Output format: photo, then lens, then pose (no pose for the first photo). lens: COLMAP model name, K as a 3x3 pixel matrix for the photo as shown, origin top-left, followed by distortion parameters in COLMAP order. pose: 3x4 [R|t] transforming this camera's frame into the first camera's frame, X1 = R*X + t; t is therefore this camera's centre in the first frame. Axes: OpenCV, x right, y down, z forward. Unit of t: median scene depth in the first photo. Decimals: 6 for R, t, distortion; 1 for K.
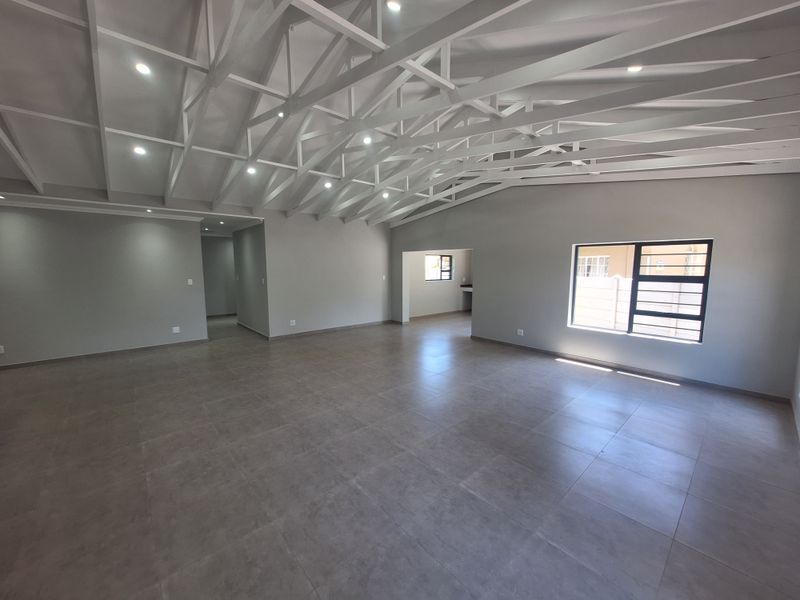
lens RADIAL K [[314.5, 0, 397.9], [0, 314.5, 304.5], [0, 0, 1]] dist [-0.001464, 0.000068]
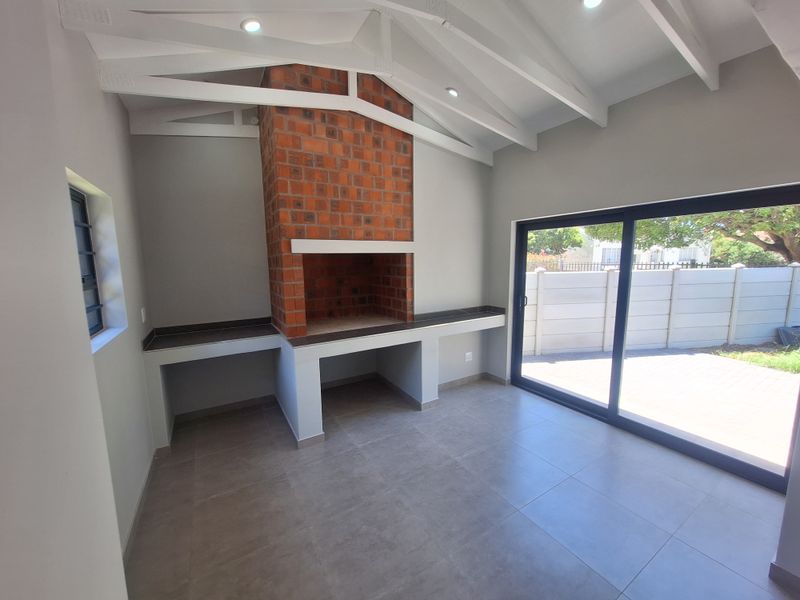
lens RADIAL K [[314.5, 0, 396.6], [0, 314.5, 295.0], [0, 0, 1]] dist [-0.001464, 0.000068]
pose [[0.199773, -0.133311, 0.970731, -0.649834], [0.142174, 0.984161, 0.105897, -0.100197], [-0.969473, 0.116857, 0.215562, 0.728676]]
